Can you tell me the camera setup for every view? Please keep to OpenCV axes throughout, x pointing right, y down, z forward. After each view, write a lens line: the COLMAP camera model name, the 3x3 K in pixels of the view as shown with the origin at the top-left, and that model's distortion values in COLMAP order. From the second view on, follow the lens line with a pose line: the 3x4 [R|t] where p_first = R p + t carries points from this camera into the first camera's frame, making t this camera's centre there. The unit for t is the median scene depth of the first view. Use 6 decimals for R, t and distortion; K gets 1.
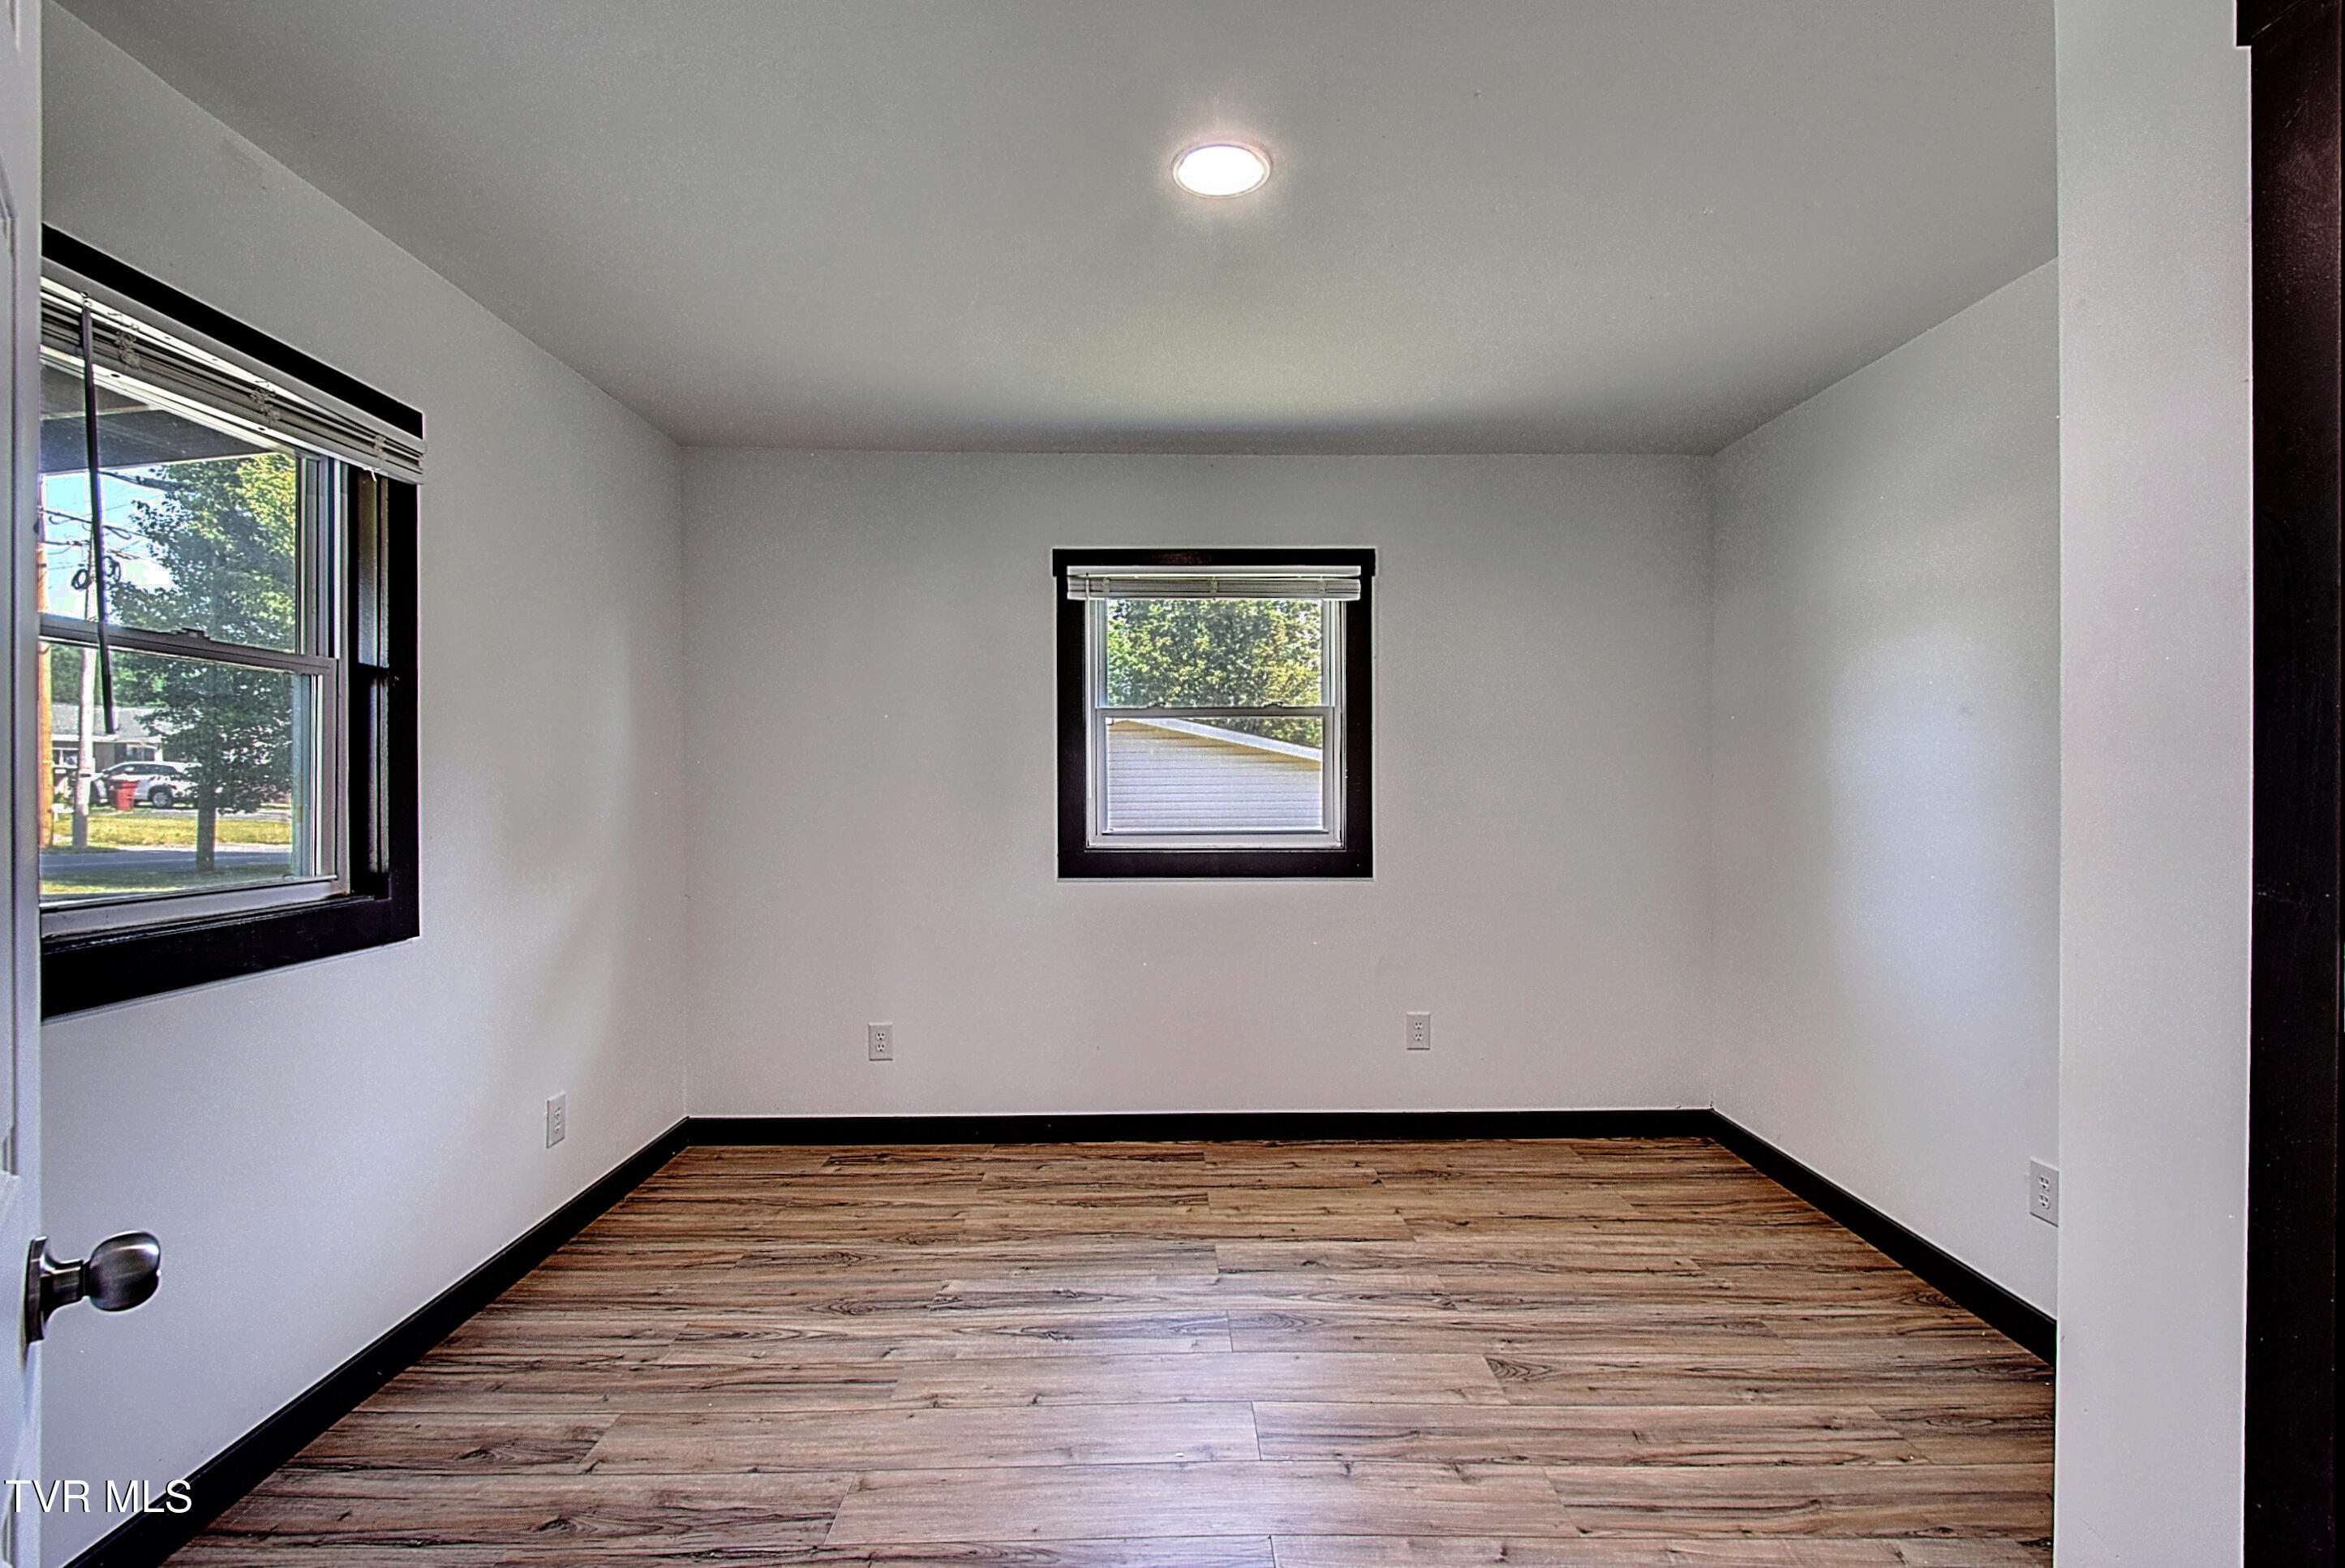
lens RADIAL K [[1005.7, 0, 1171.4], [0, 1005.7, 797.8], [0, 0, 1]] dist [0.001582, 0.000114]
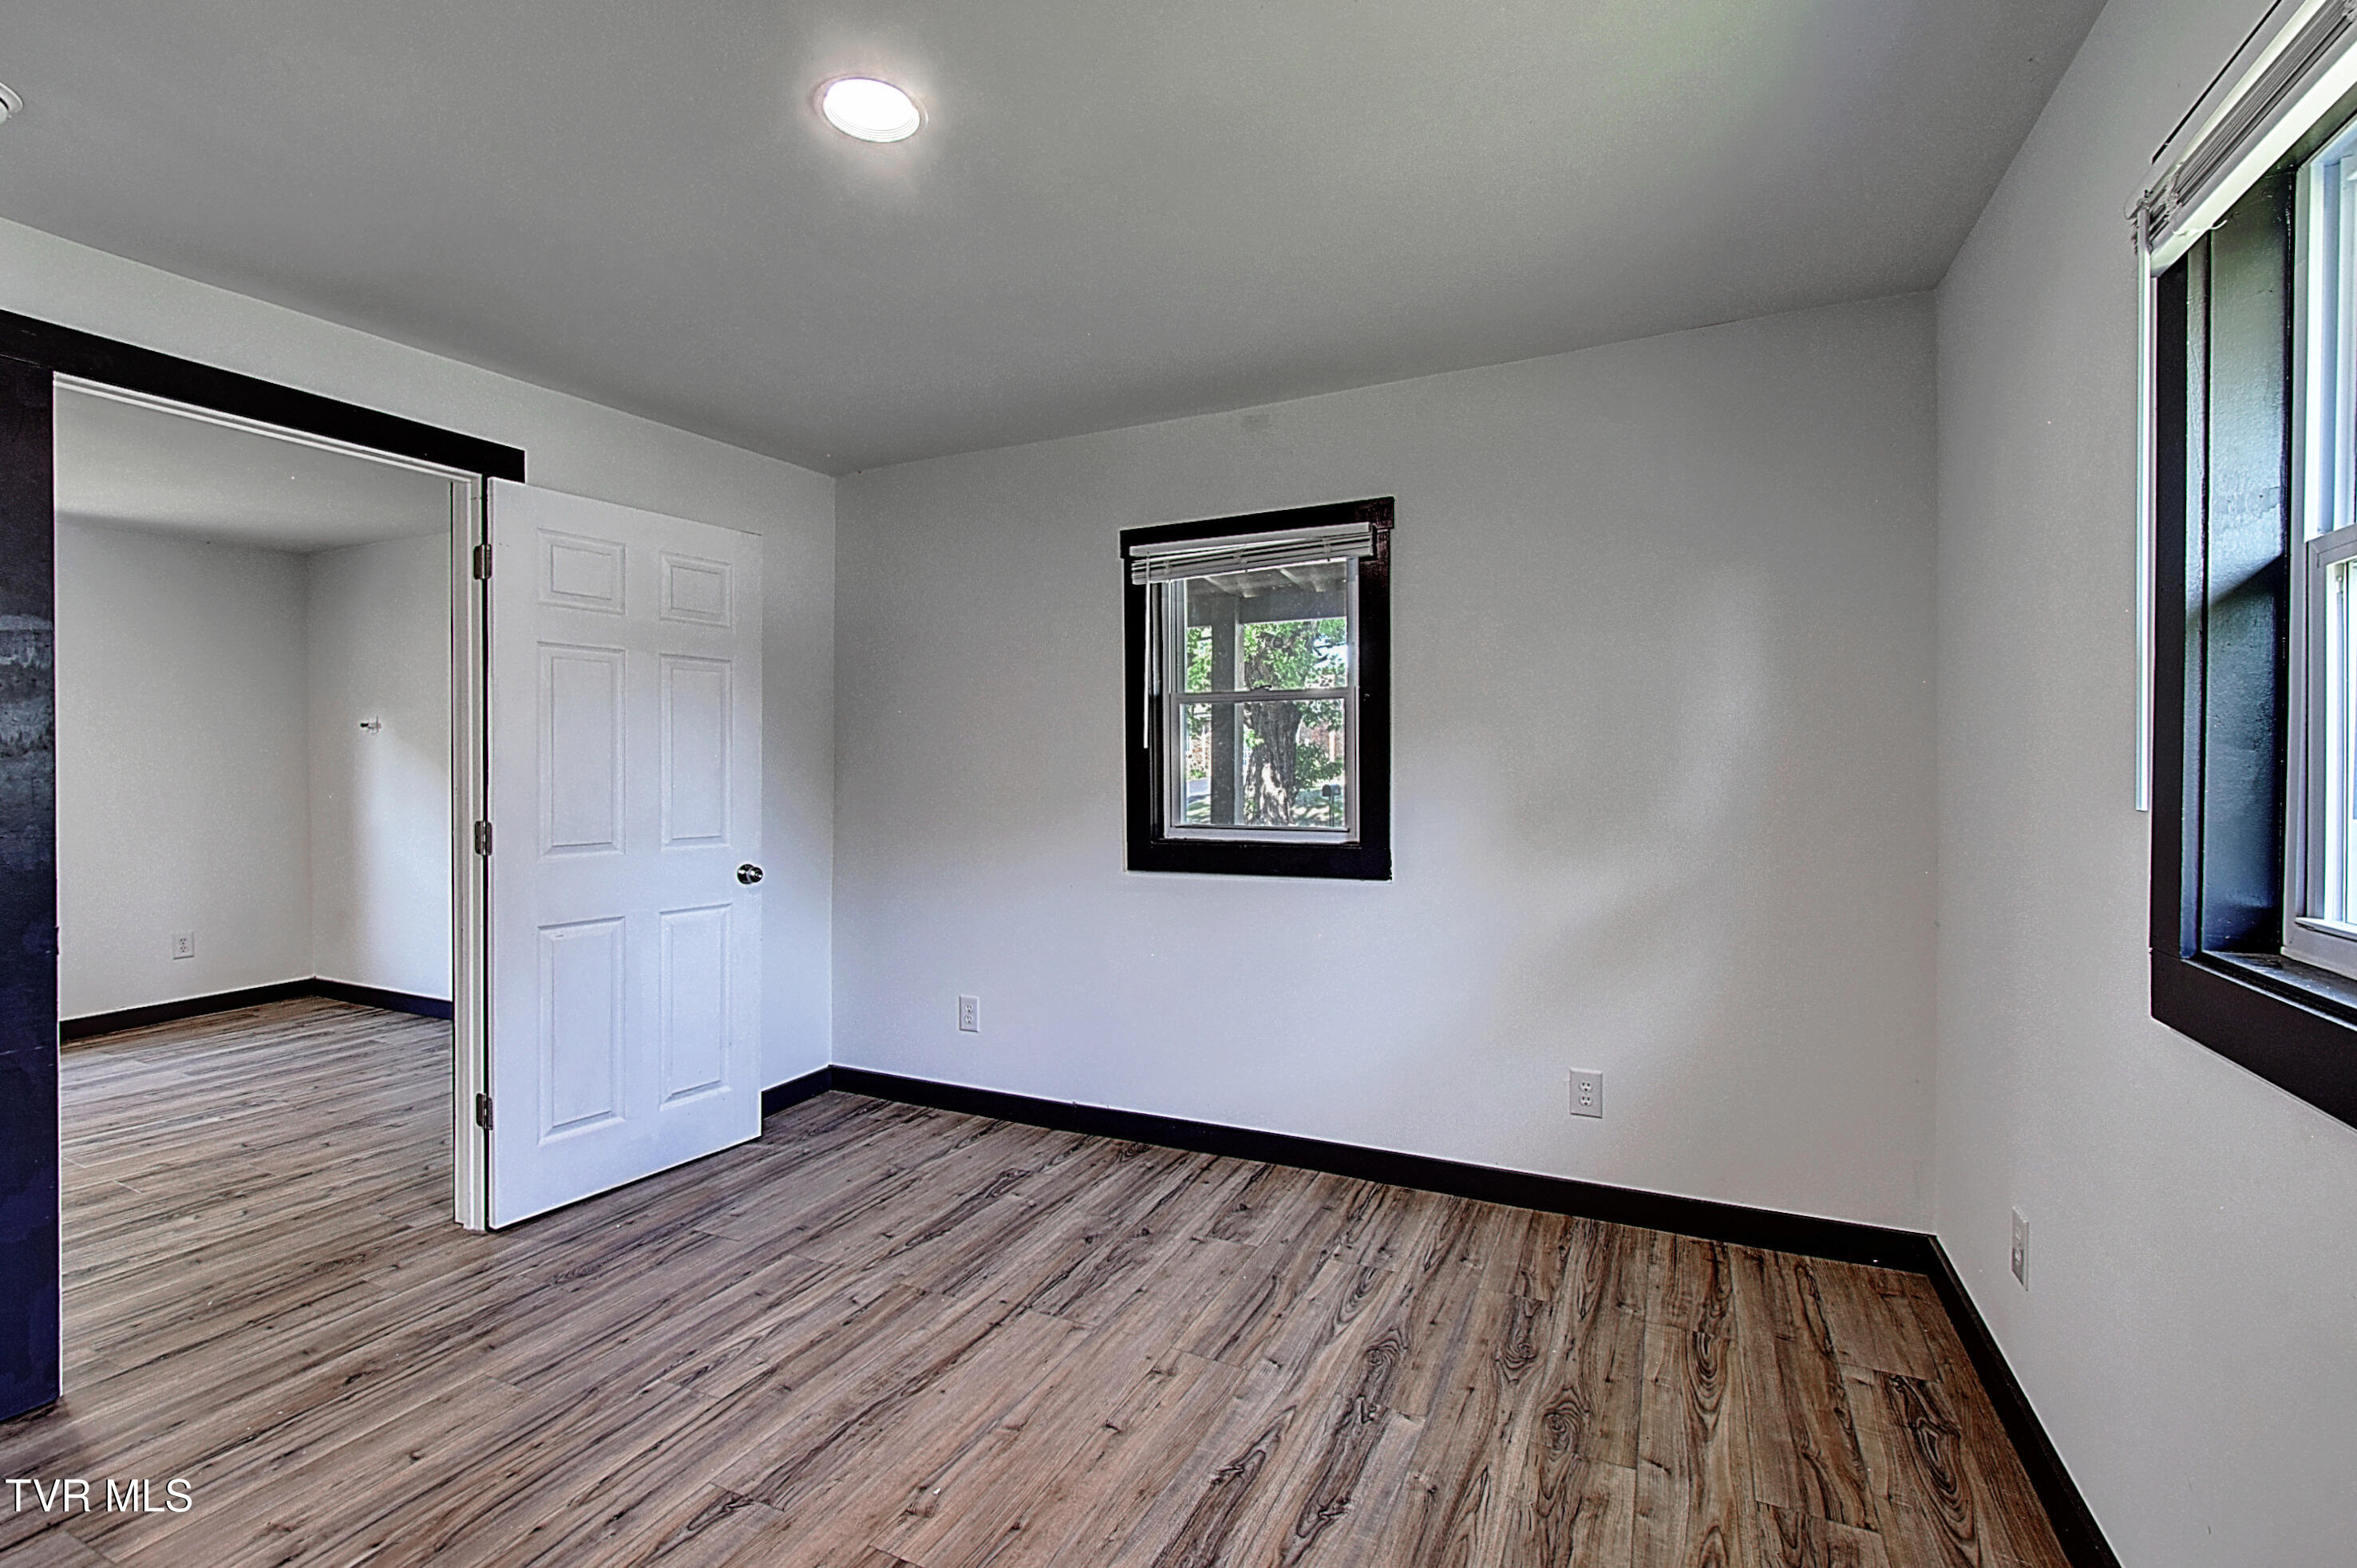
lens RADIAL K [[1021.6, 0, 1176.4], [0, 1021.6, 772.6], [0, 0, 1]] dist [0.002836, 0.000162]
pose [[-0.444860, -0.004563, -0.895589, 0.575476], [-0.003733, 0.999988, -0.003241, -0.000300], [0.895592, 0.001902, -0.444872, 1.240098]]
